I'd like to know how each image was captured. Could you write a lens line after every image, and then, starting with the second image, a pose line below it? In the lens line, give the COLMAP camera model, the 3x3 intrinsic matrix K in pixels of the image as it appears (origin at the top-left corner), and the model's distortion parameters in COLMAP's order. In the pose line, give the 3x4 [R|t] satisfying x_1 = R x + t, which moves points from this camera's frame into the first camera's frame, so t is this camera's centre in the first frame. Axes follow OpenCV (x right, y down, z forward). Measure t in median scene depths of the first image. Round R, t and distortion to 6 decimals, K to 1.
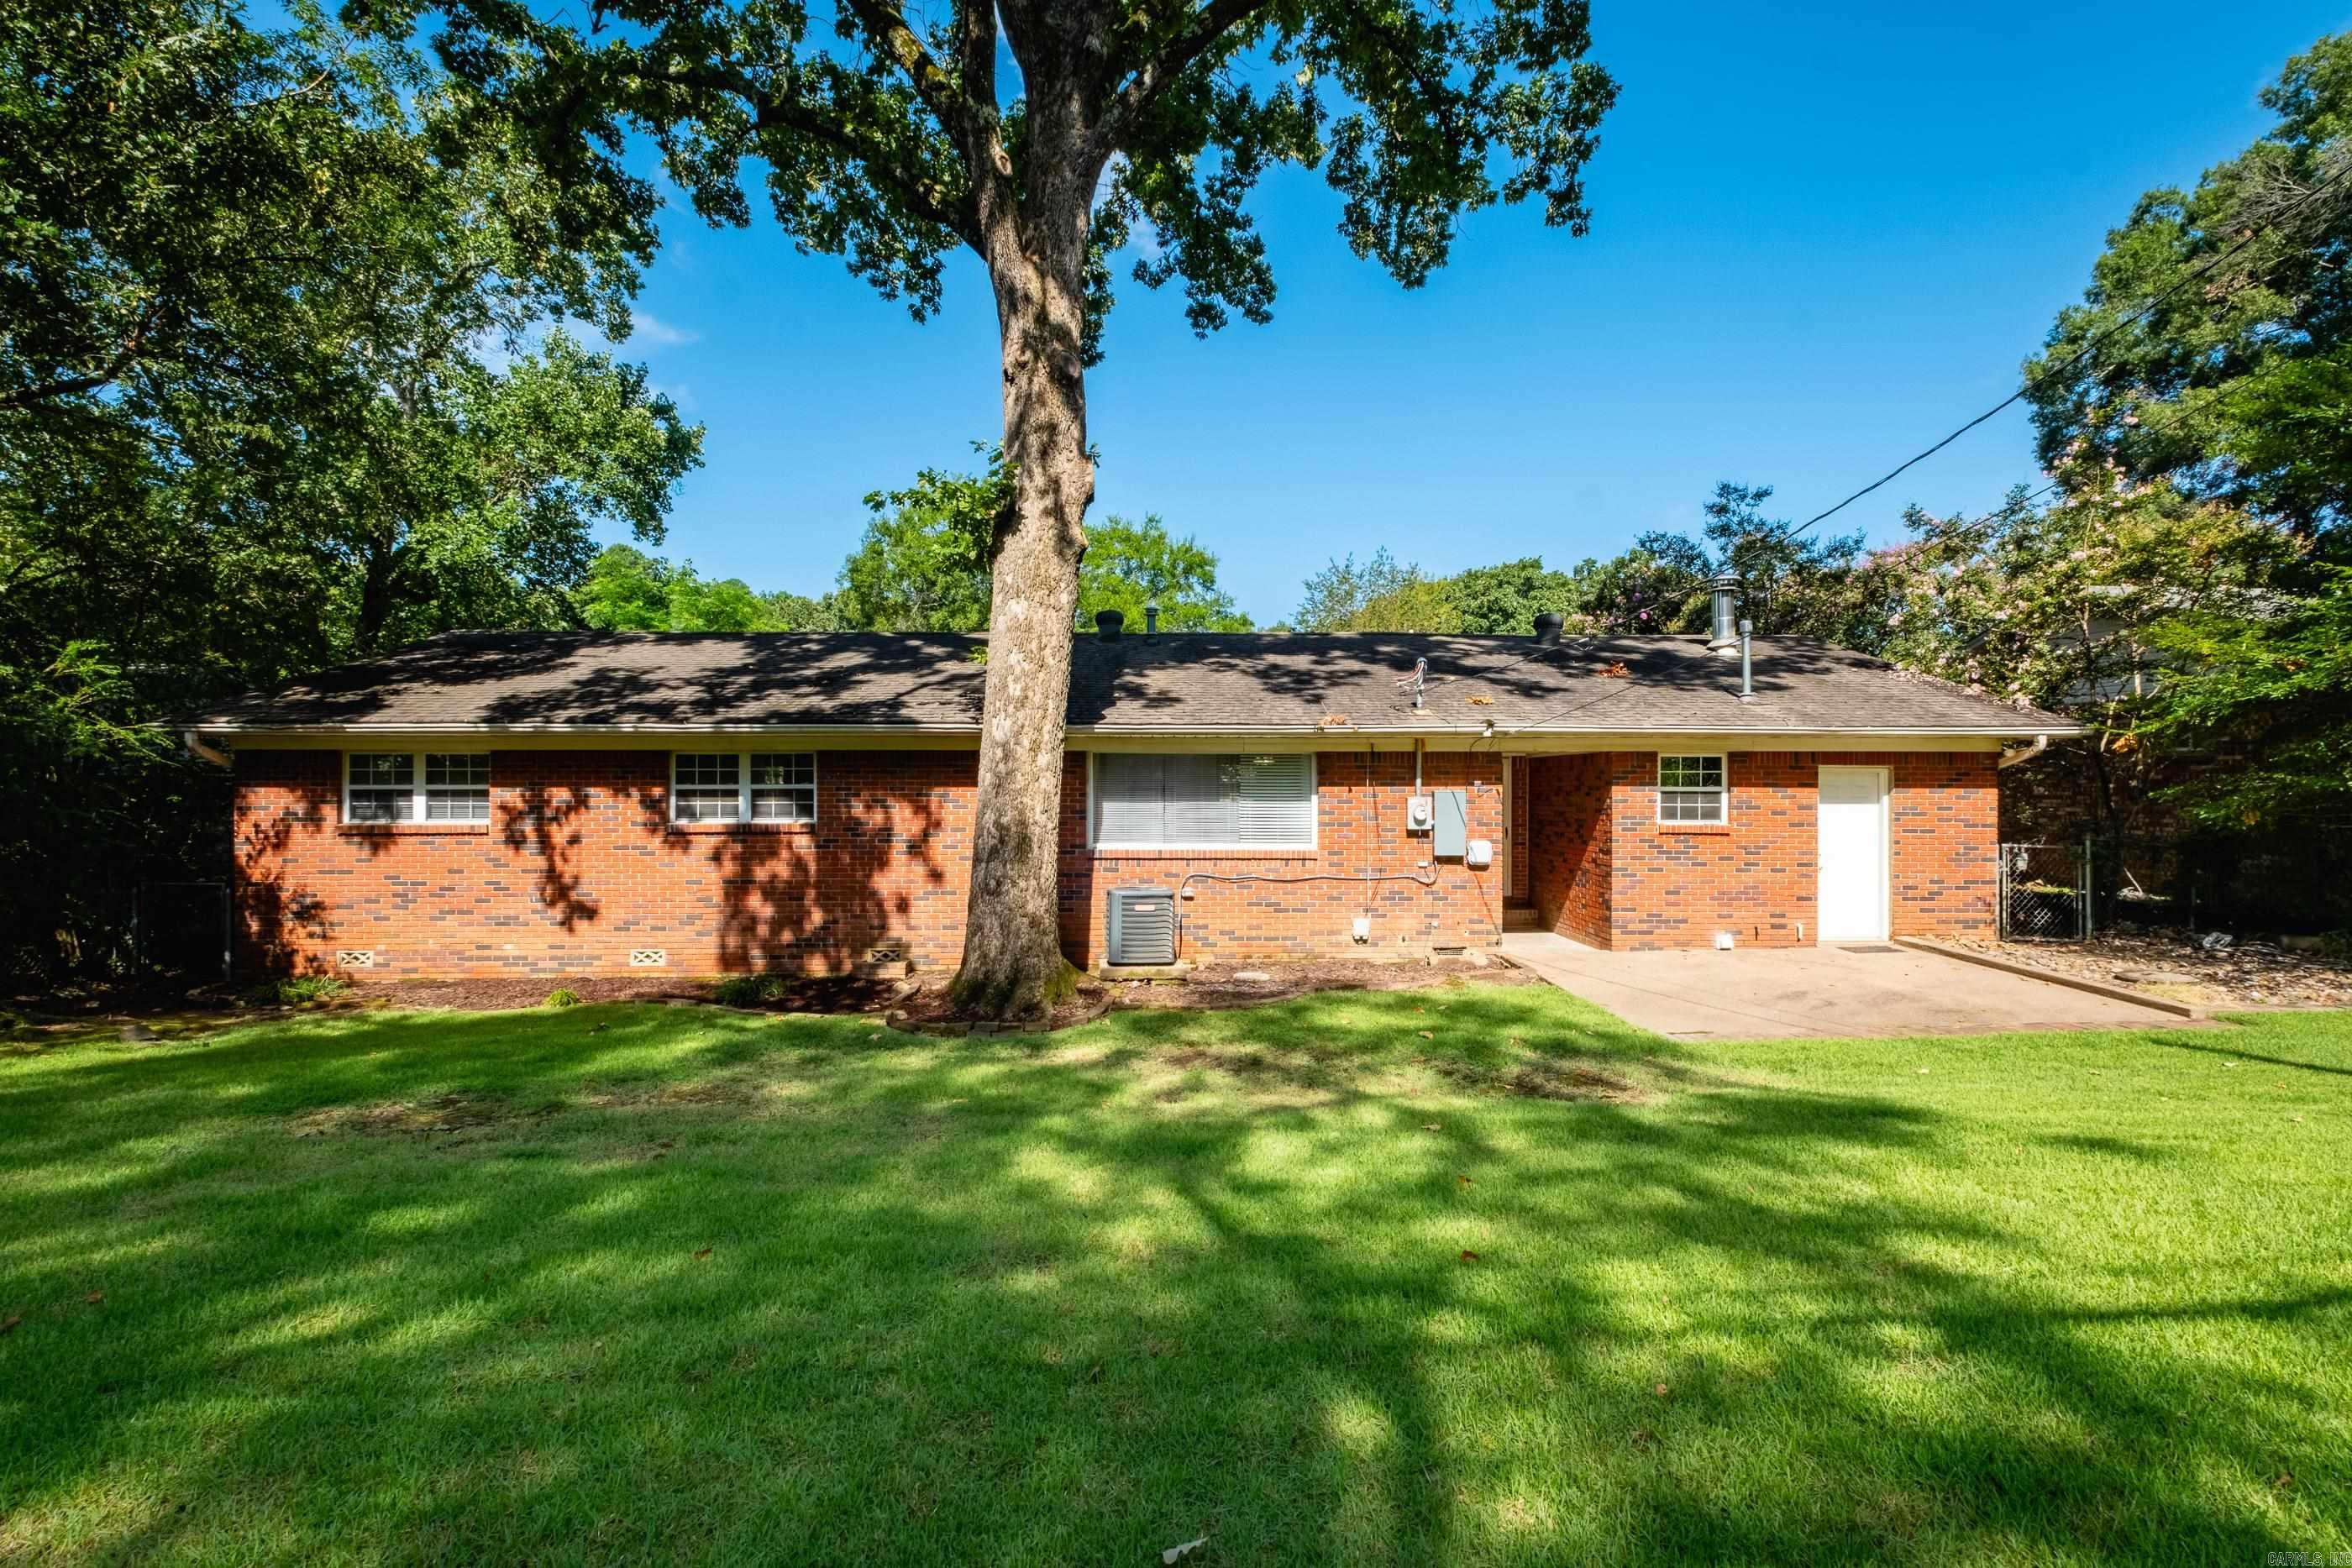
lens RADIAL K [[1102.6, 0, 1182.0], [0, 1102.6, 791.7], [0, 0, 1]] dist [-0.001758, -0.000600]
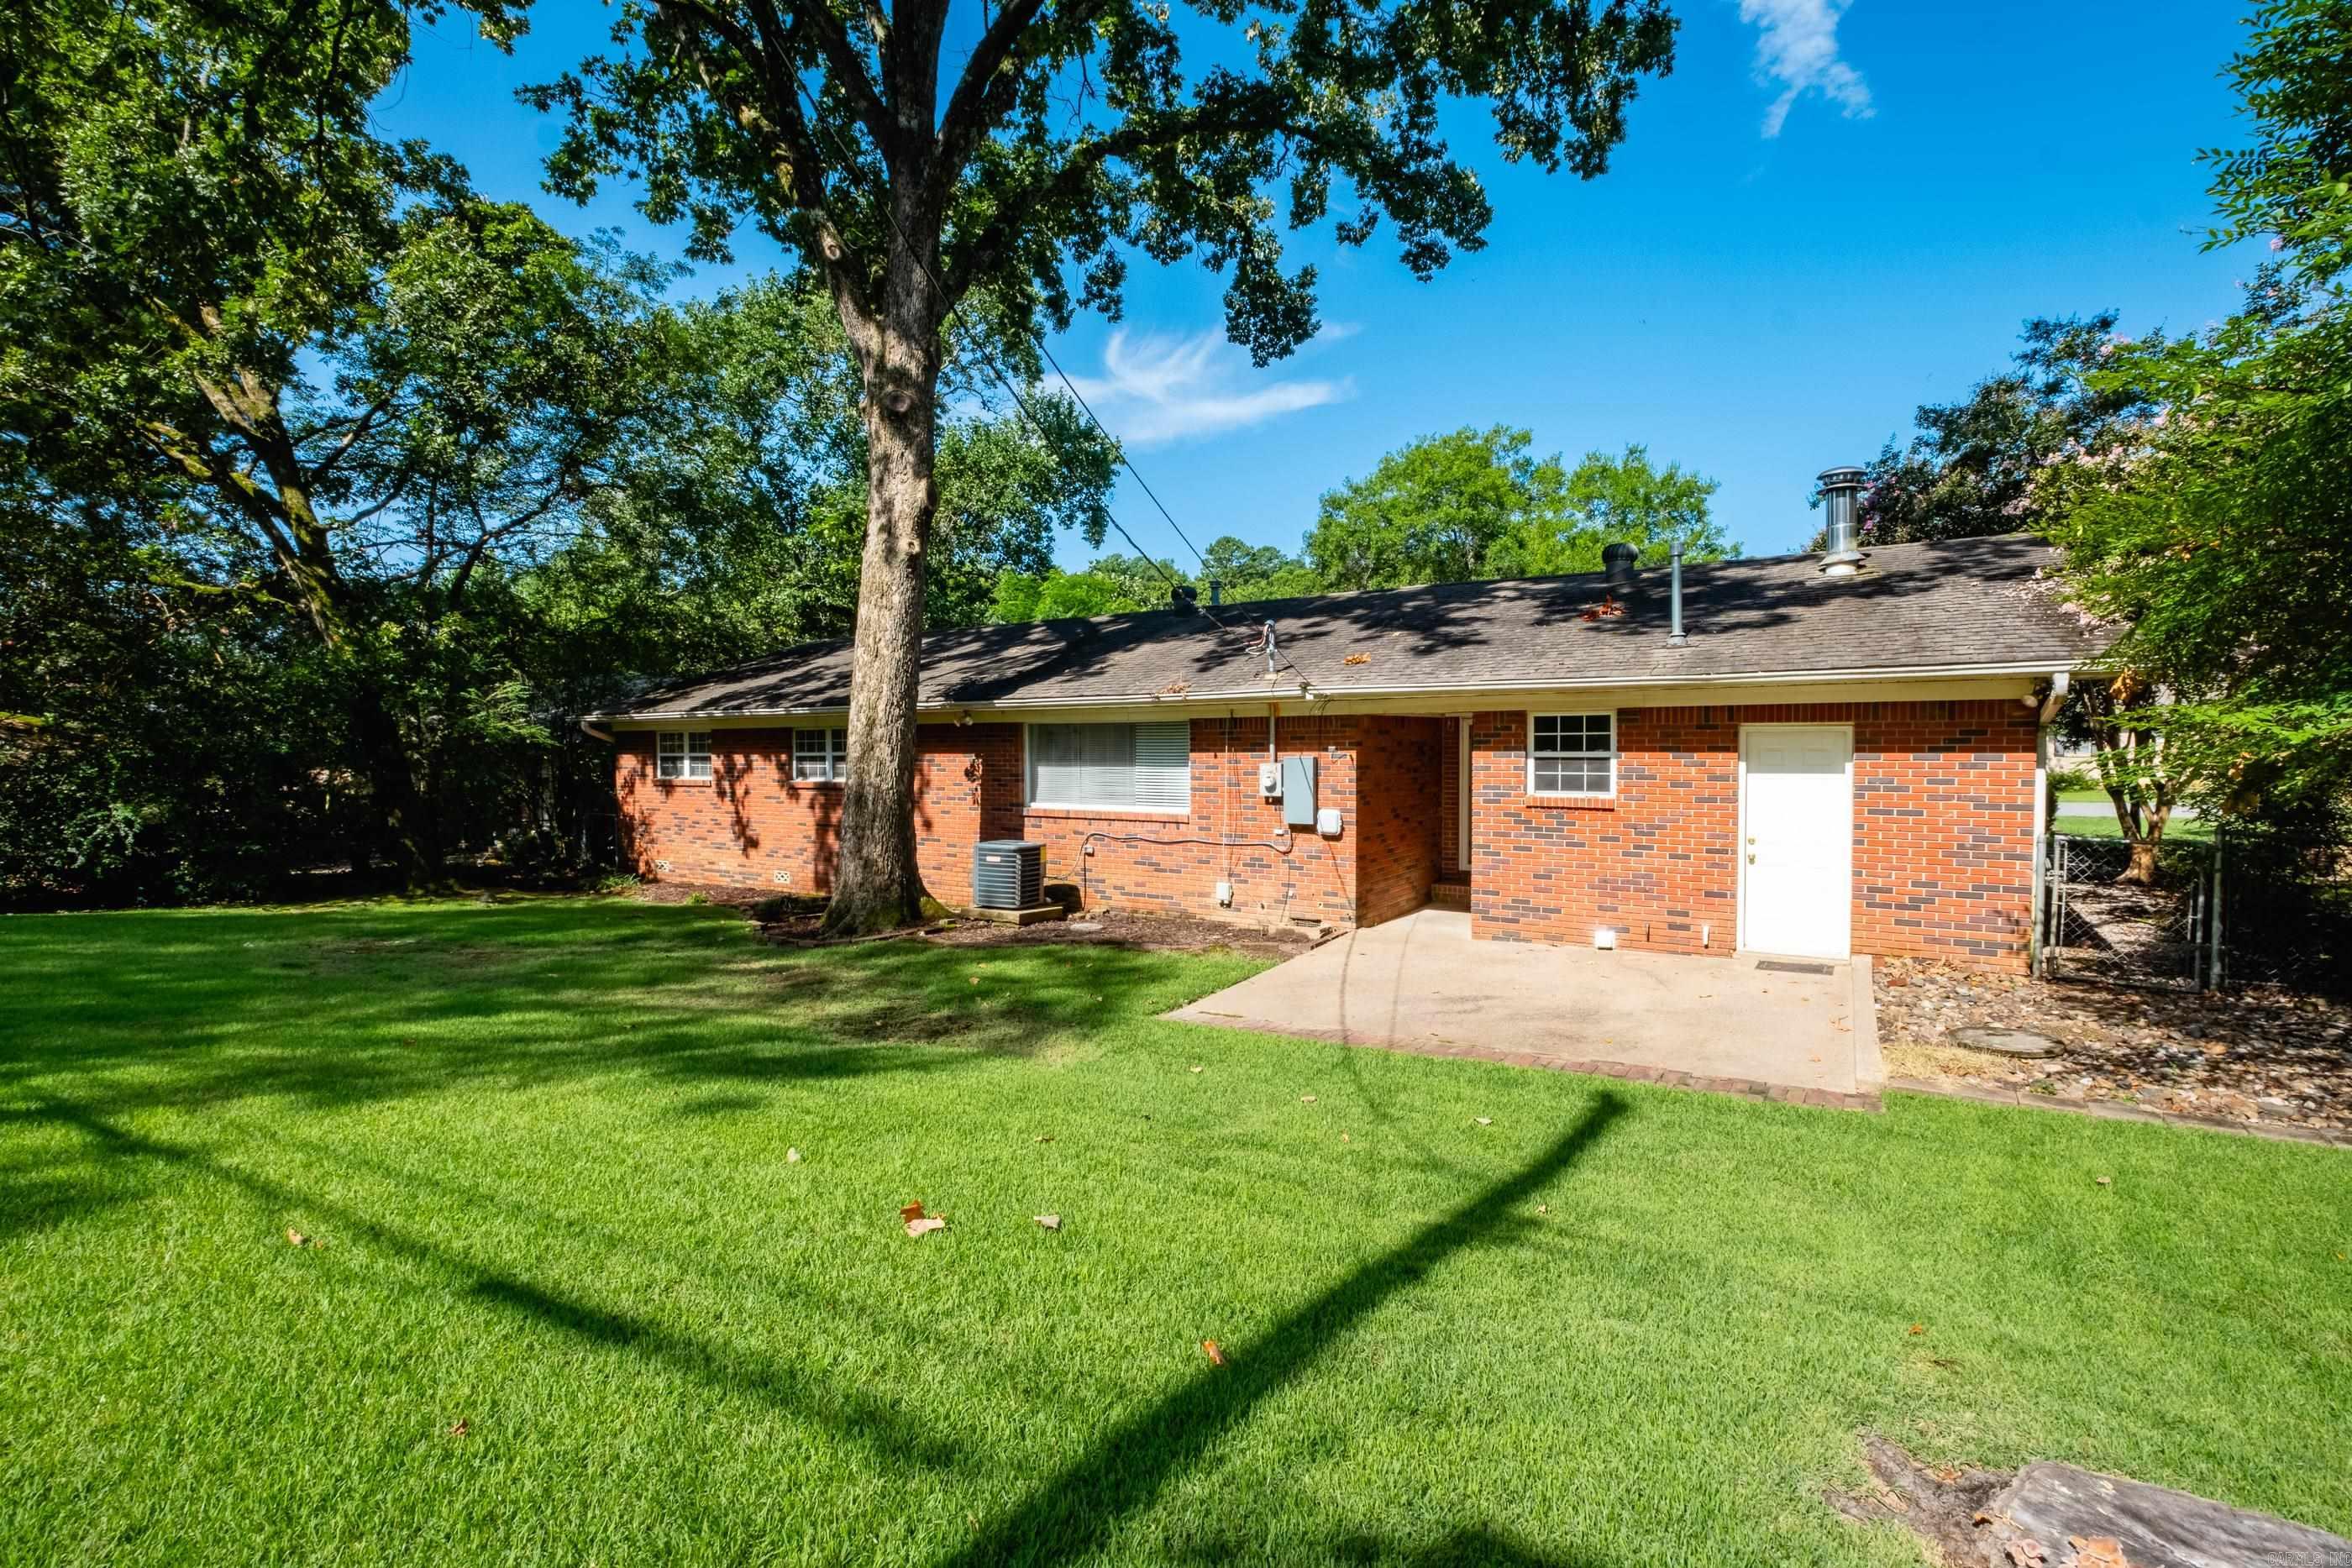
lens RADIAL K [[1096.1, 0, 1176.0], [0, 1096.1, 784.0], [0, 0, 1]] dist [0.021219, -0.000380]
pose [[0.828021, 0.013448, -0.560535, 0.687717], [0.001958, 0.999637, 0.026876, -0.003018], [0.560693, -0.023351, 0.827694, 0.141317]]
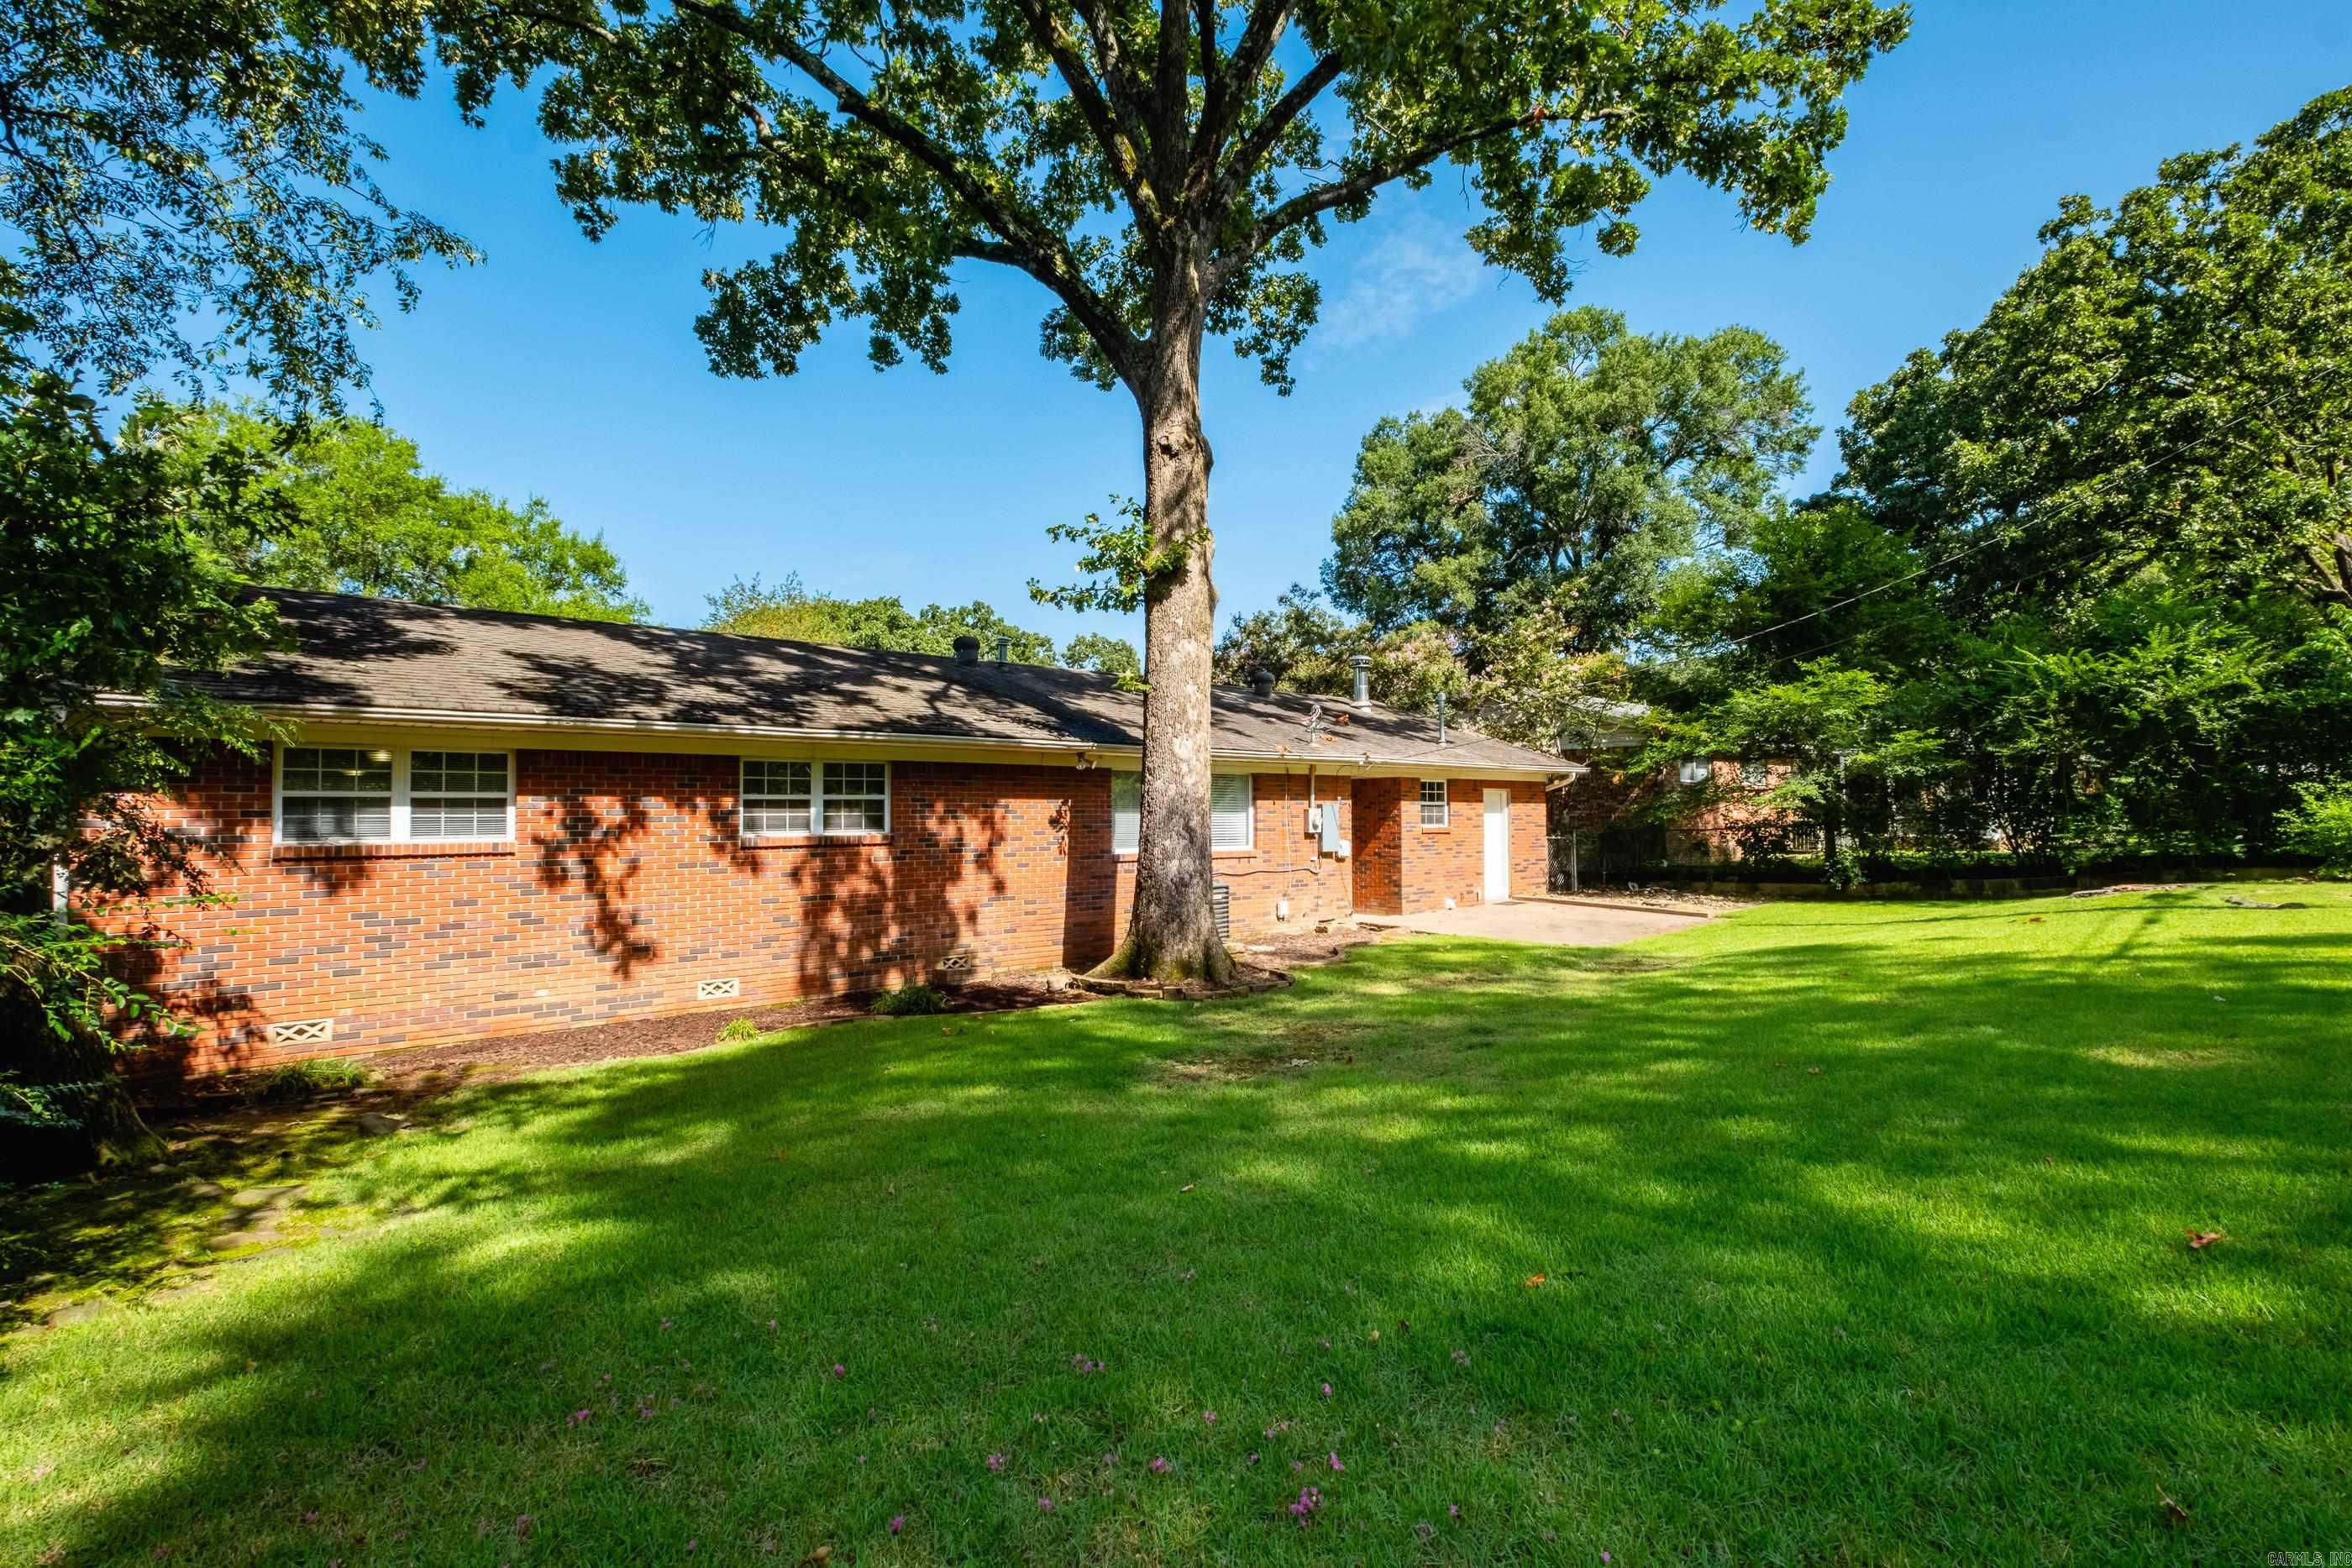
lens RADIAL K [[1108.1, 0, 1176.0], [0, 1108.1, 784.0], [0, 0, 1]] dist [-0.038360, -0.000258]
pose [[0.763374, 0.014807, 0.645787, -0.768569], [0.006764, 0.999499, -0.030913, 0.015314], [-0.645922, 0.027967, 0.762891, 0.088460]]
